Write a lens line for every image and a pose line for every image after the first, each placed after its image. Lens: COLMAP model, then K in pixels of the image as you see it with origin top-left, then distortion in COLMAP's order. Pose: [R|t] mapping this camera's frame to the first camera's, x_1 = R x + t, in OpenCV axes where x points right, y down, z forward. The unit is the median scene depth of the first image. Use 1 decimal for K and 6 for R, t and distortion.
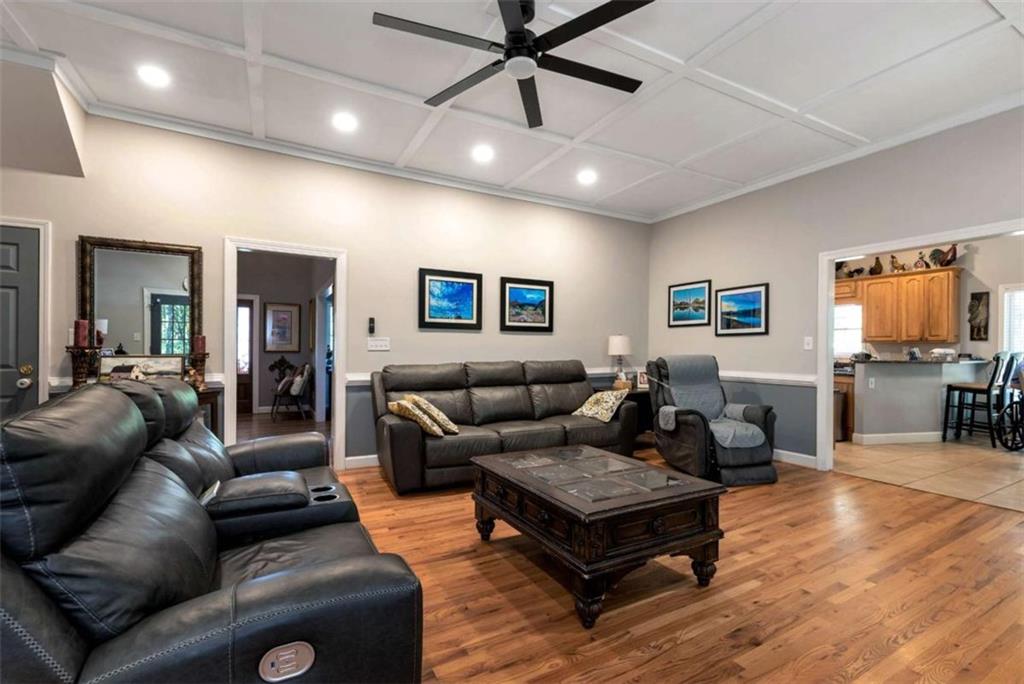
lens RADIAL K [[459.9, 0, 529.6], [0, 459.9, 349.3], [0, 0, 1]] dist [0.003966, -0.000001]
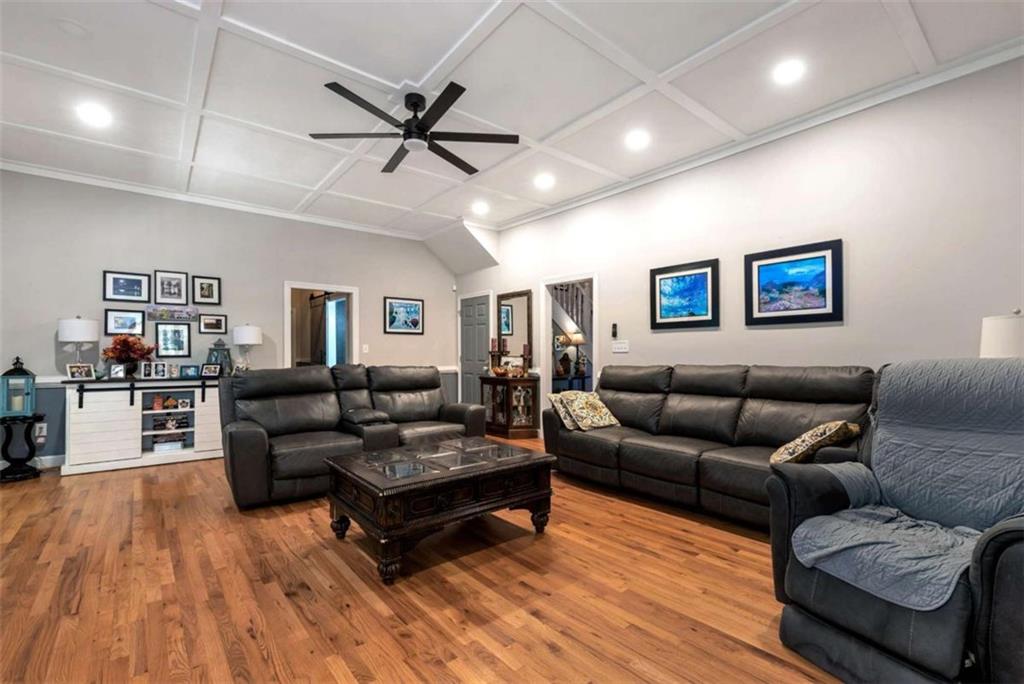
lens RADIAL K [[459.9, 0, 512.3], [0, 459.9, 349.5], [0, 0, 1]] dist [0.003966, -0.000001]
pose [[0.157527, -0.010268, -0.987461, 0.794579], [0.011069, 0.999901, -0.008631, 0.002708], [0.987453, -0.009570, 0.157625, 0.618221]]
